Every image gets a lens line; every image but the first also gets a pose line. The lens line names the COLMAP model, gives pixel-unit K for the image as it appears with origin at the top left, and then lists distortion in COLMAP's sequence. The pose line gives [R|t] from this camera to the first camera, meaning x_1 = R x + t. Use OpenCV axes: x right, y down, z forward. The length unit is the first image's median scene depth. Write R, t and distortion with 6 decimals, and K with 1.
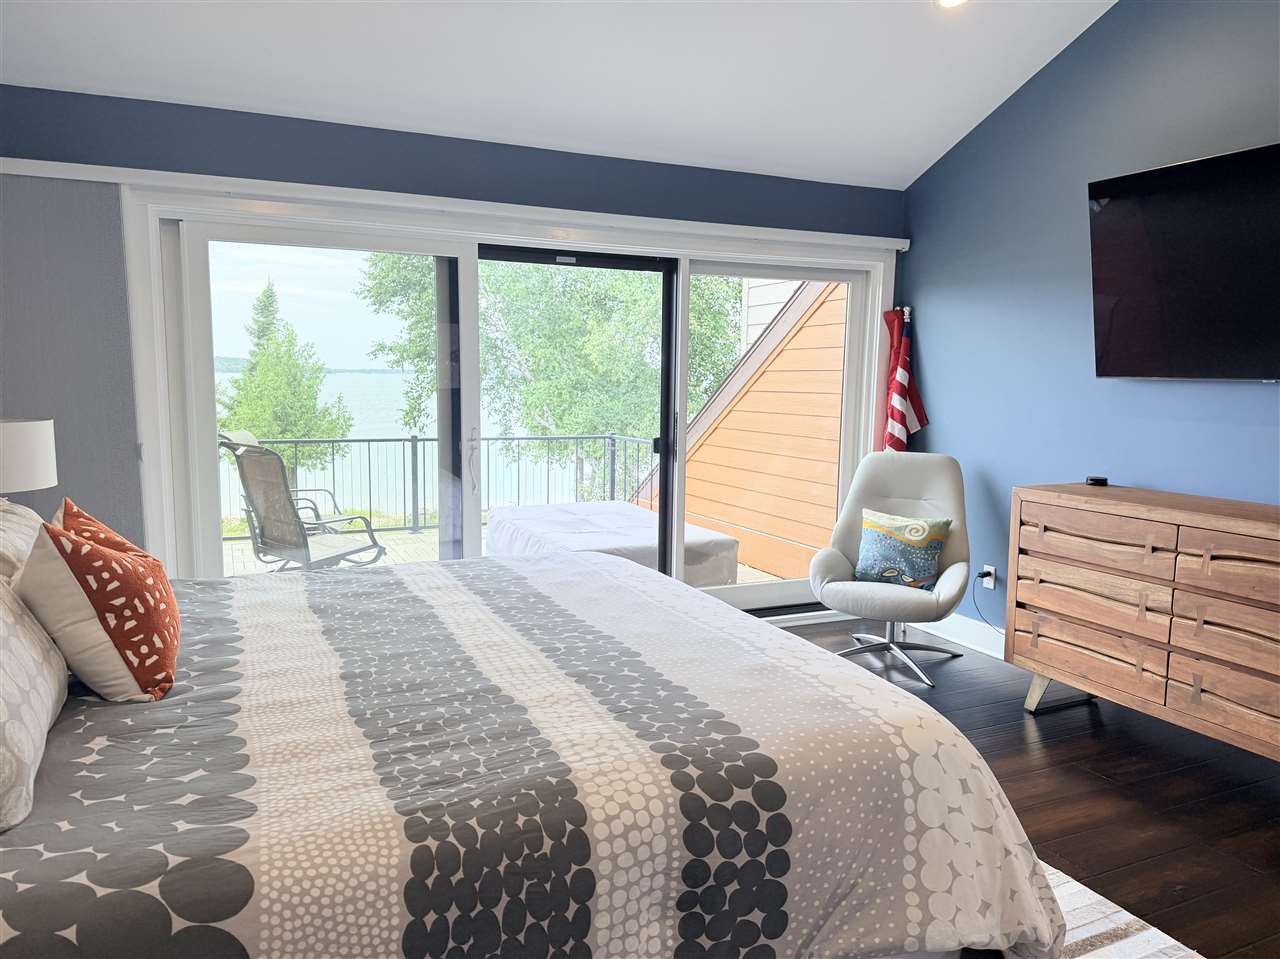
lens RADIAL K [[895.1, 0, 641.8], [0, 895.1, 483.1], [0, 0, 1]] dist [0.114572, -0.184862]
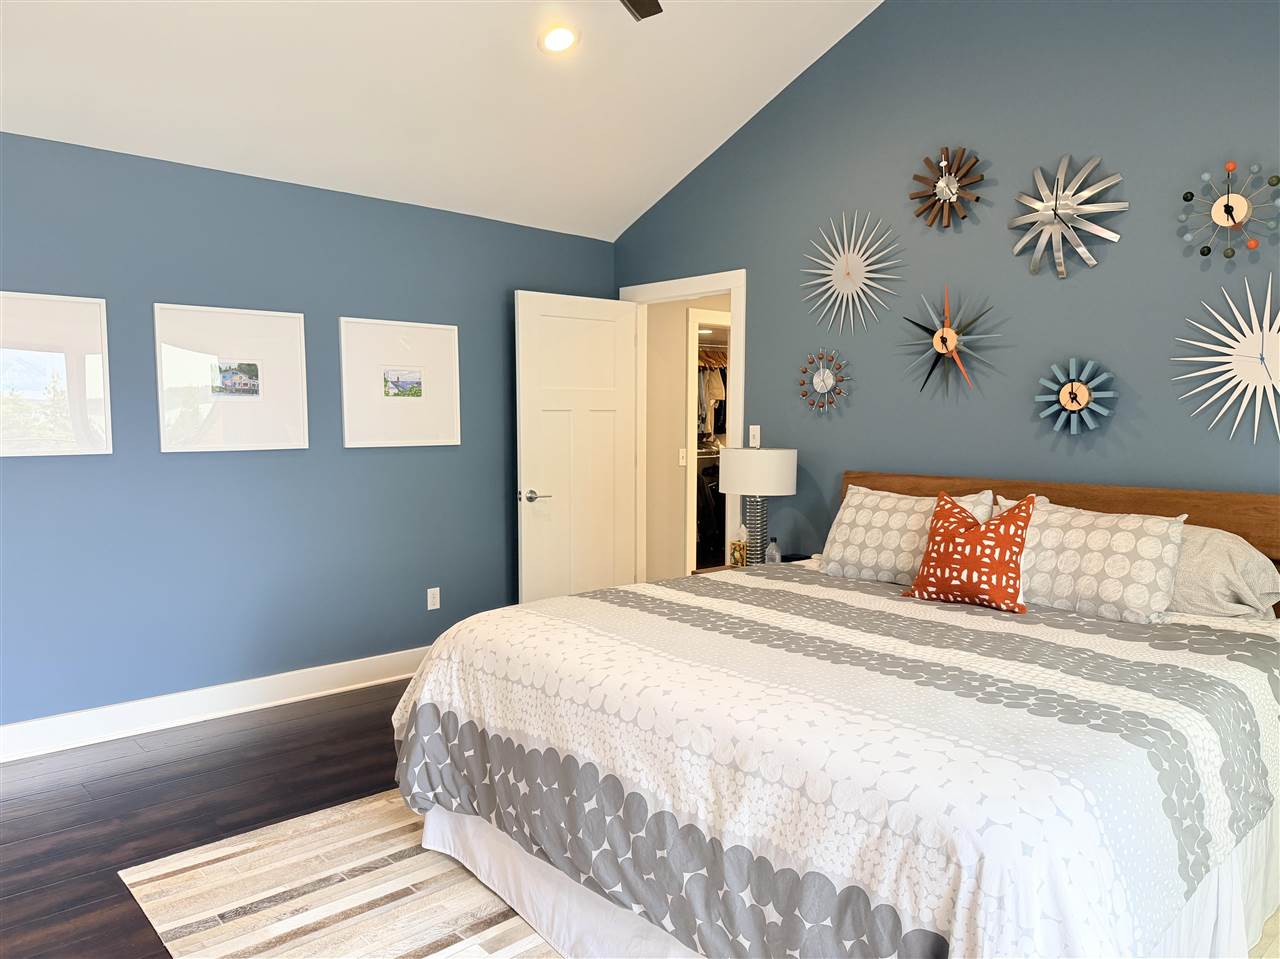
lens RADIAL K [[895.1, 0, 641.8], [0, 895.1, 483.1], [0, 0, 1]] dist [0.114572, -0.184862]
pose [[-0.956577, 0.006724, -0.291401, 0.430564], [-0.051061, 0.980409, 0.190240, -0.262201], [0.286972, 0.196859, -0.937493, 2.251290]]
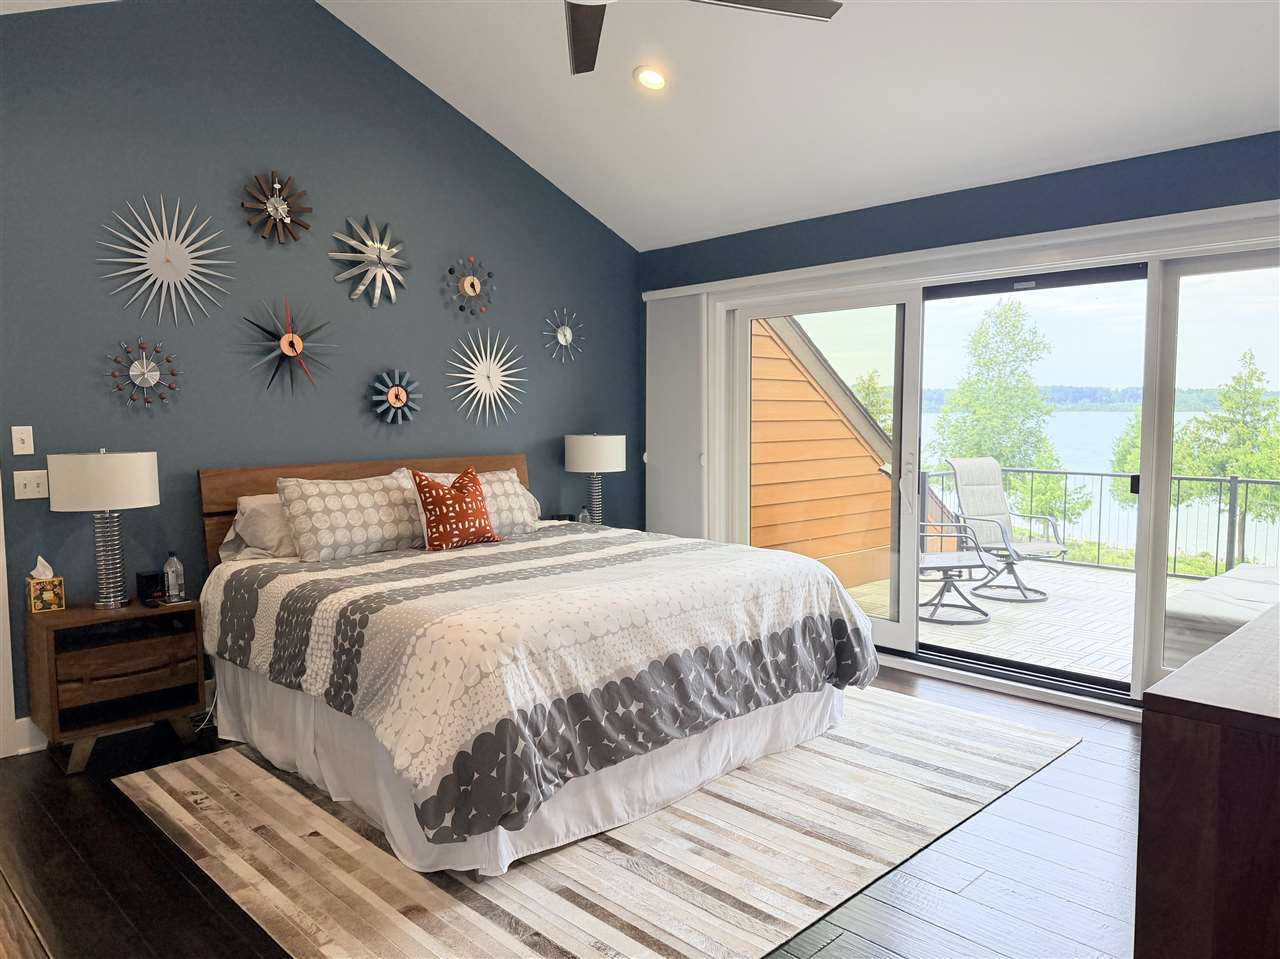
lens RADIAL K [[895.1, 0, 641.8], [0, 895.1, 483.1], [0, 0, 1]] dist [0.114572, -0.184862]
pose [[0.331321, 0.059516, -0.941639, 1.591896], [-0.101983, 0.994421, 0.026969, -0.042470], [0.937990, 0.087096, 0.335542, 0.667287]]
